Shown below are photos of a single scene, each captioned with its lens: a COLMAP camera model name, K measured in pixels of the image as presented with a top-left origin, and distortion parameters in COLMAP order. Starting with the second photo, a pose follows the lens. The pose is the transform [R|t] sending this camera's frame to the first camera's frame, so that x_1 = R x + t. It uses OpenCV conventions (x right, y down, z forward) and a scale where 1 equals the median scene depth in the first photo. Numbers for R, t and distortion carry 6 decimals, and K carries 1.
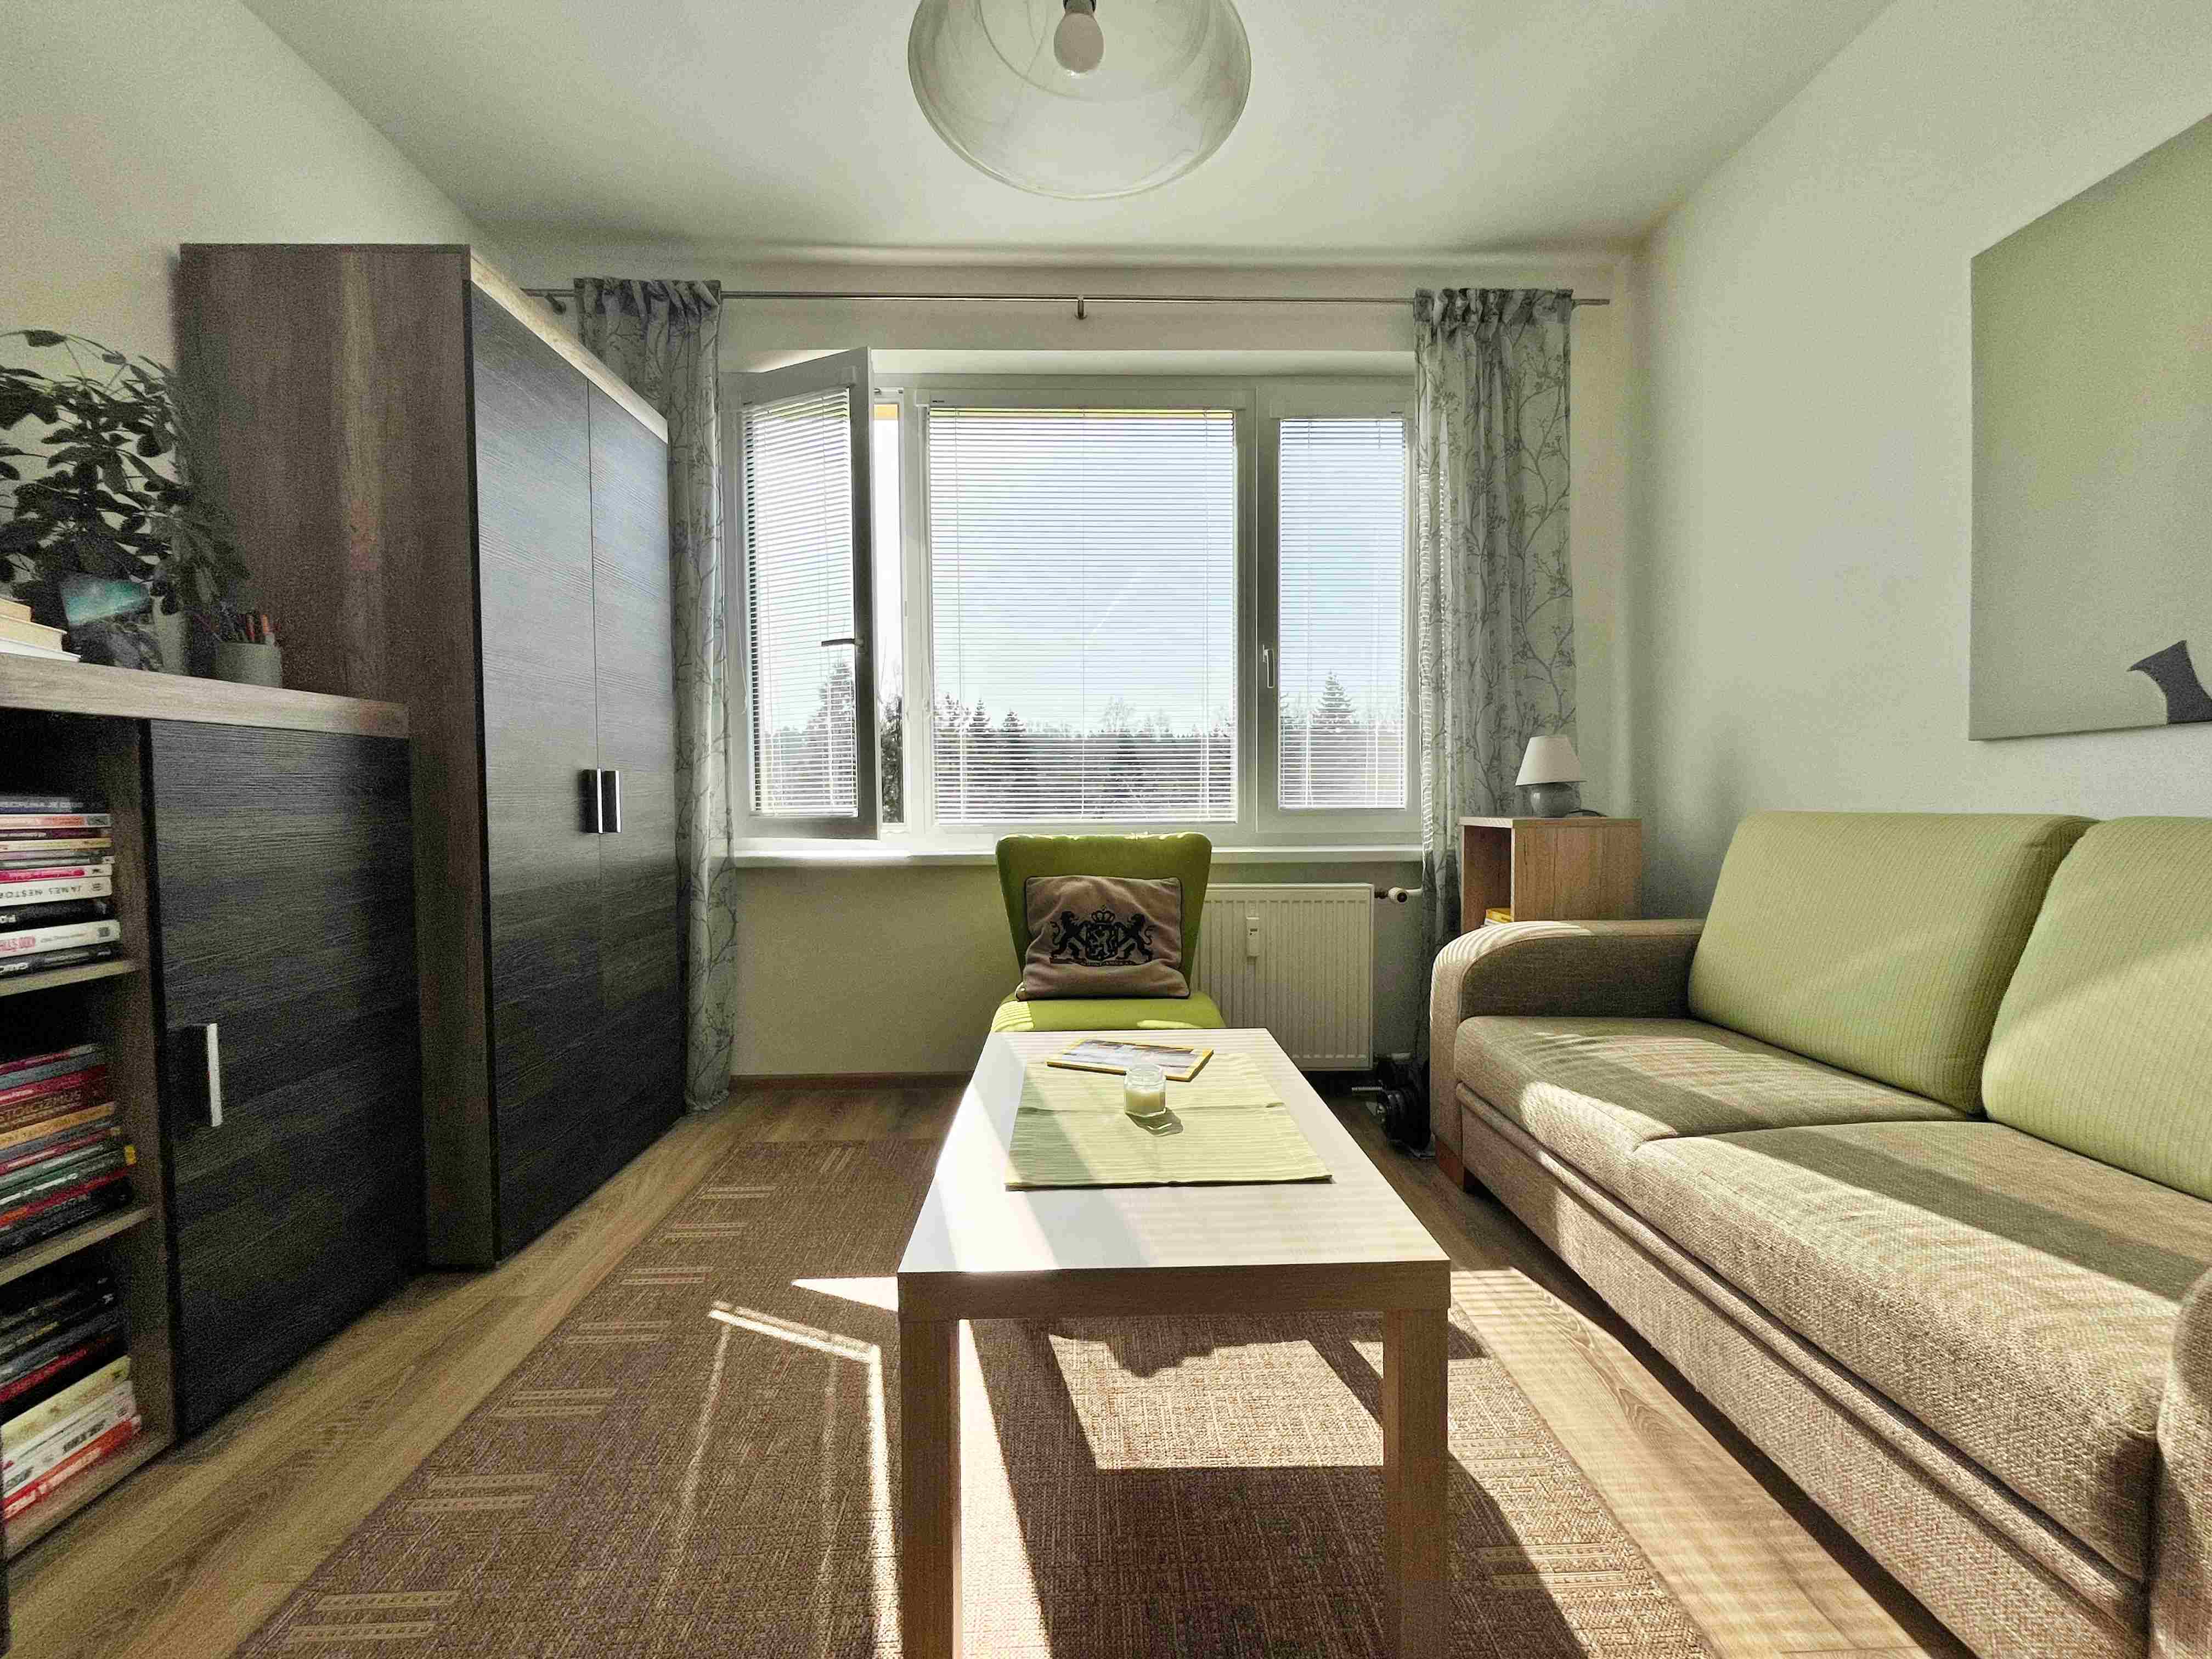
lens RADIAL K [[904.0, 0, 1103.9], [0, 904.0, 828.8], [0, 0, 1]] dist [-0.002177, -0.000443]
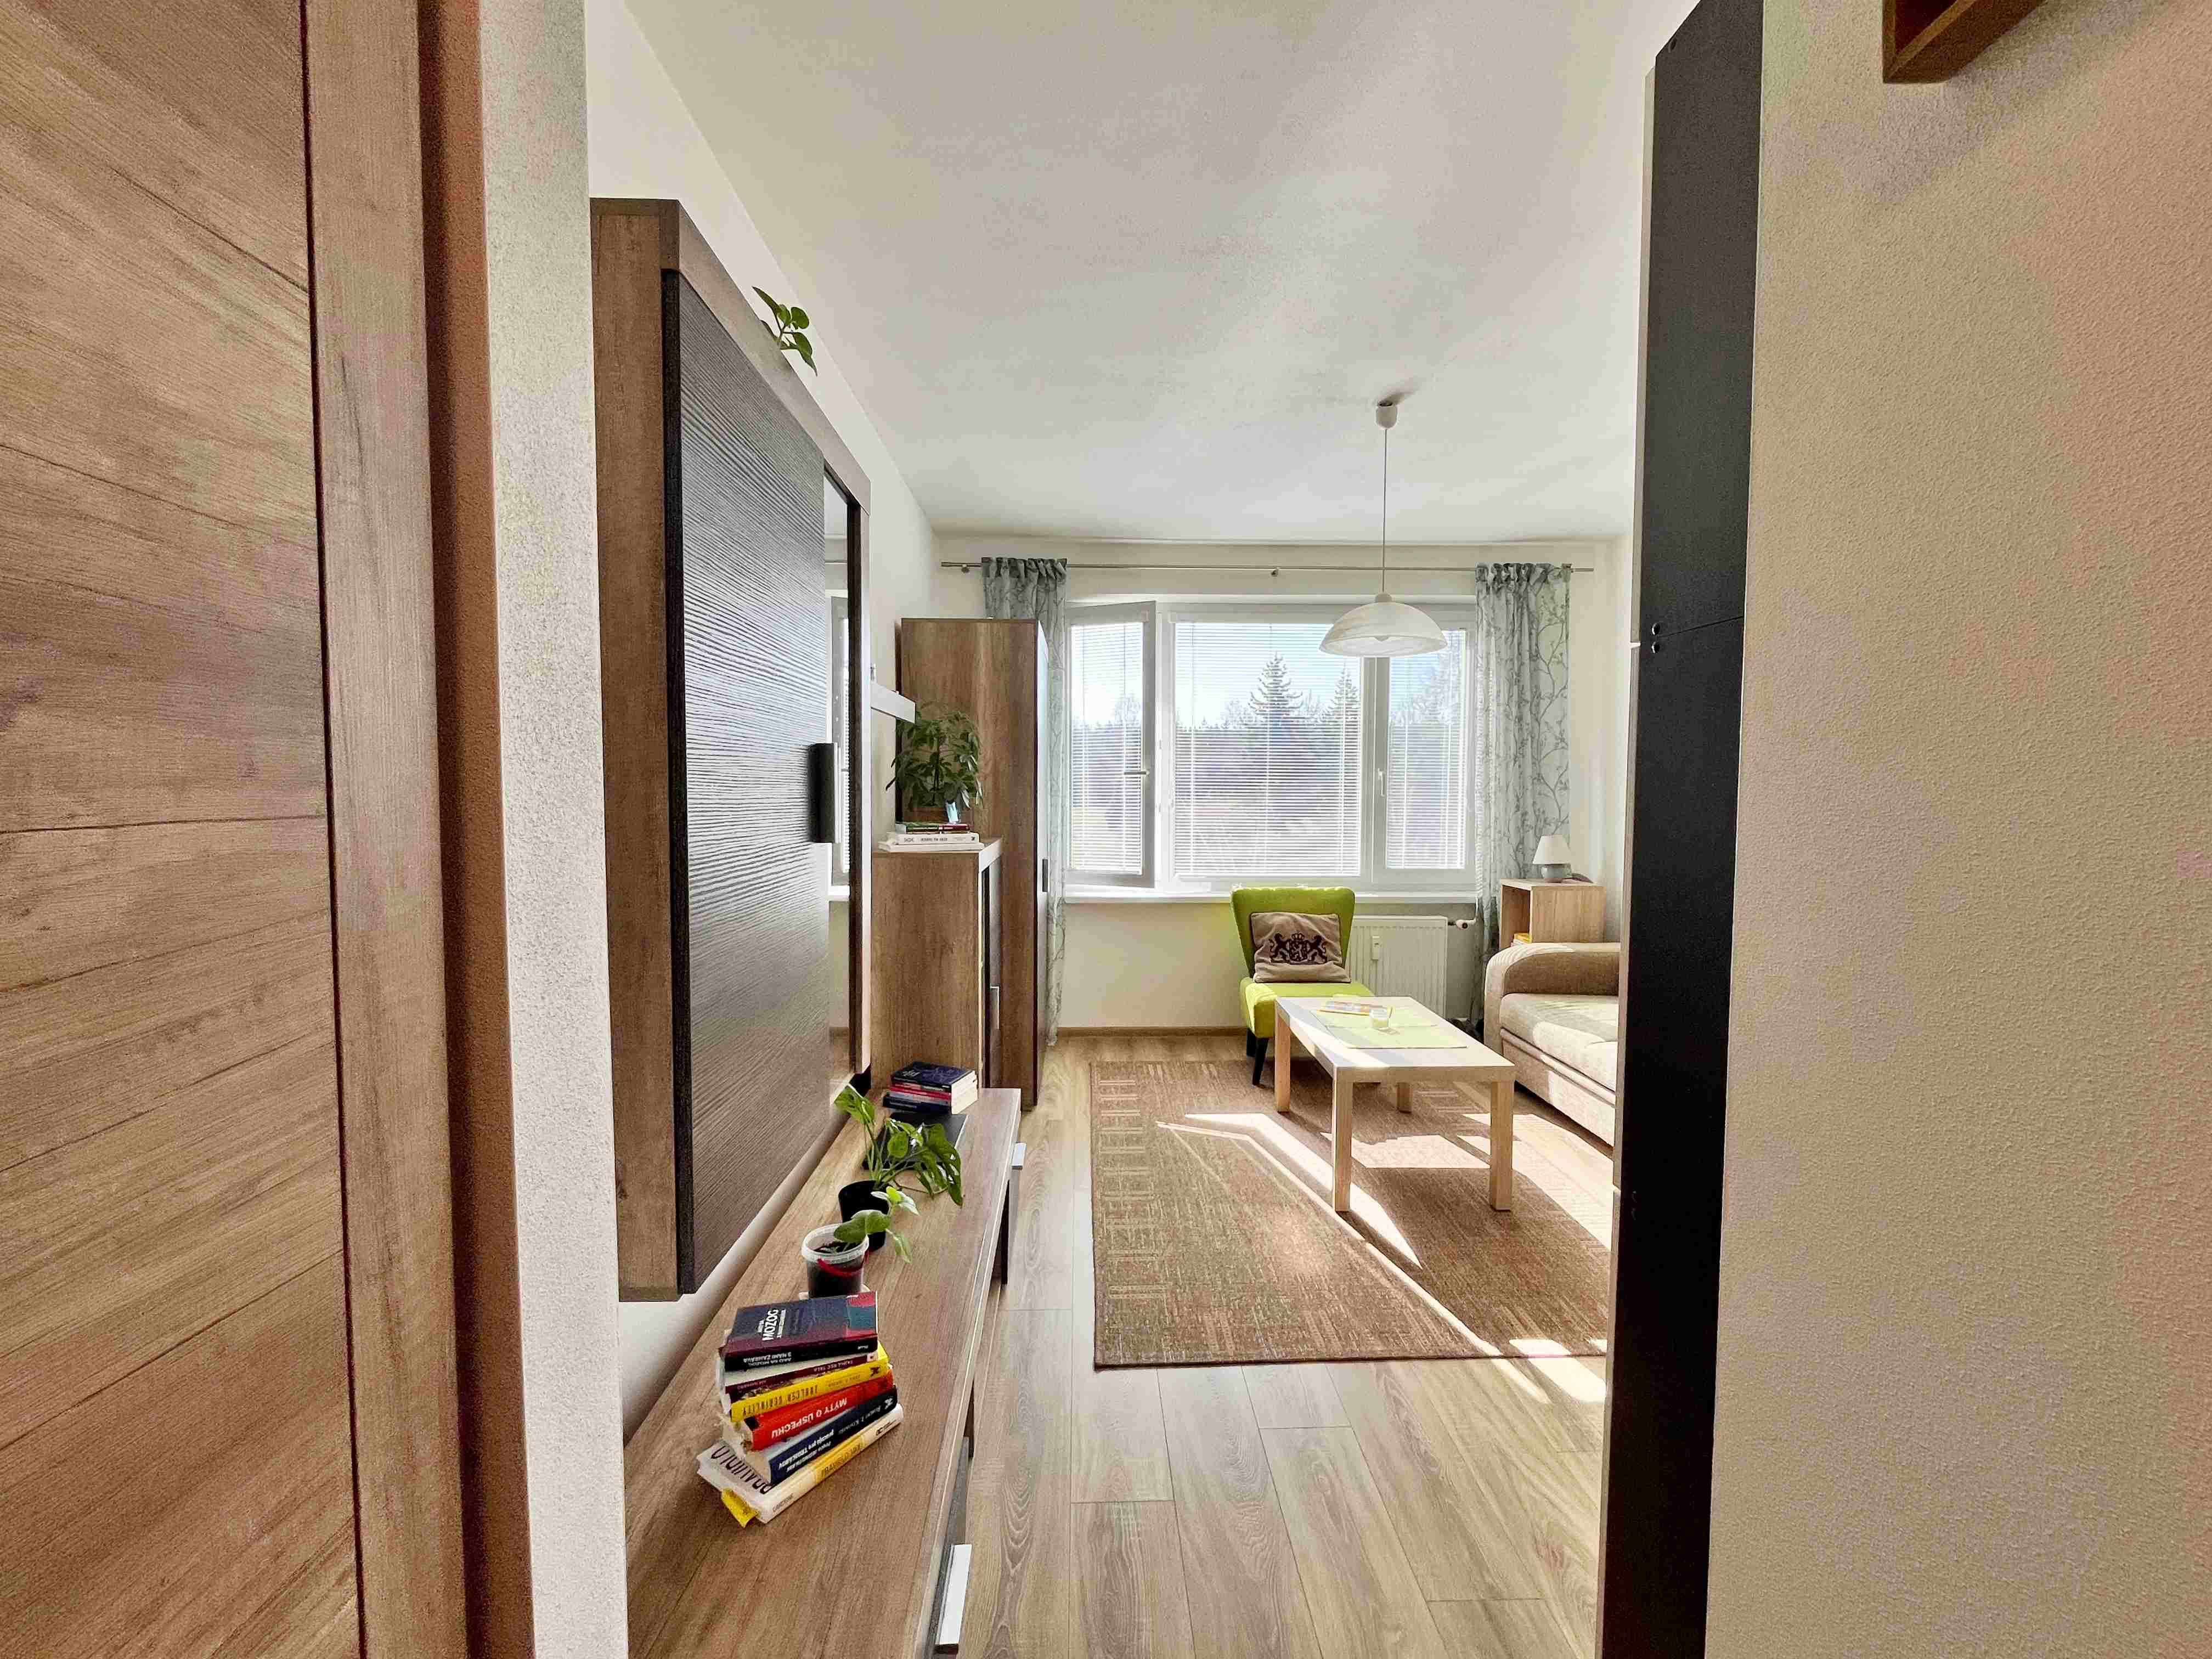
lens RADIAL K [[909.9, 0, 1103.7], [0, 909.9, 829.5], [0, 0, 1]] dist [-0.002187, -0.000466]
pose [[0.999939, 0.010338, -0.003780, -0.540182], [-0.010293, 0.999879, 0.011684, -0.185053], [0.003901, -0.011645, 0.999925, -1.115929]]
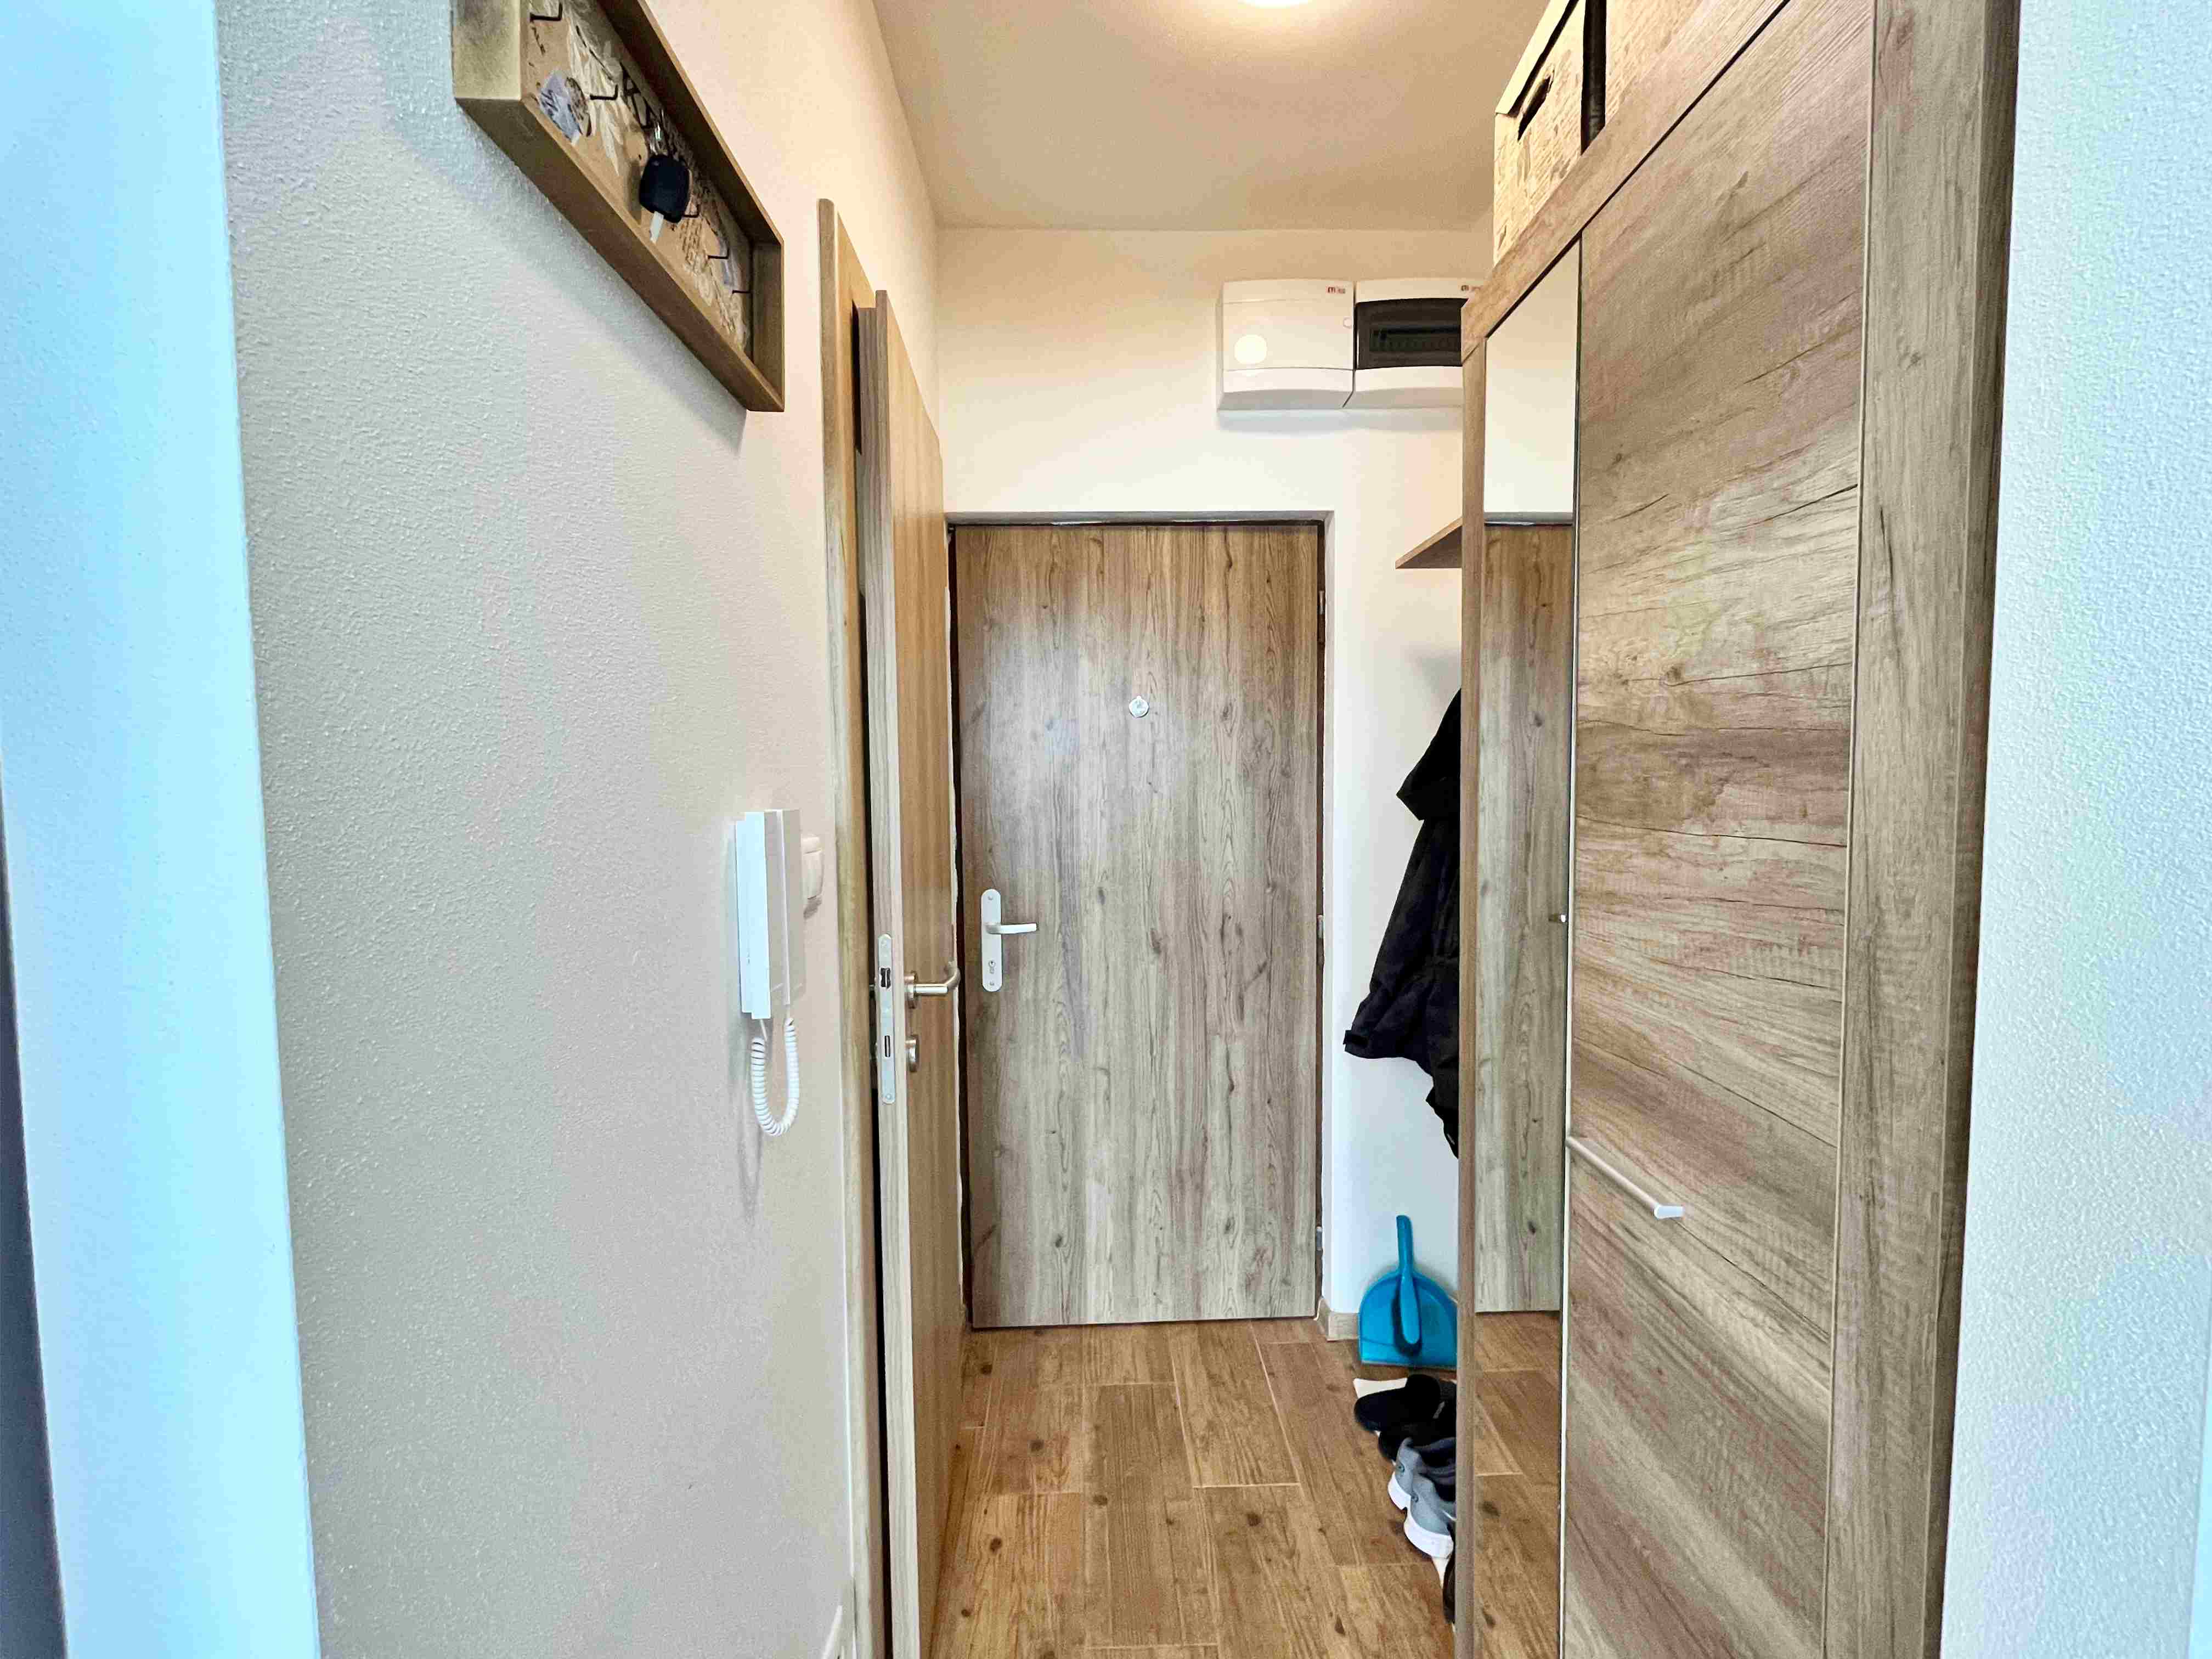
lens RADIAL K [[913.1, 0, 1102.9], [0, 913.1, 829.4], [0, 0, 1]] dist [-0.002621, -0.000495]
pose [[-0.999782, 0.016828, 0.012371, -0.467004], [0.017948, 0.995140, 0.096817, -0.229492], [-0.010681, 0.097018, -0.995225, -0.518753]]
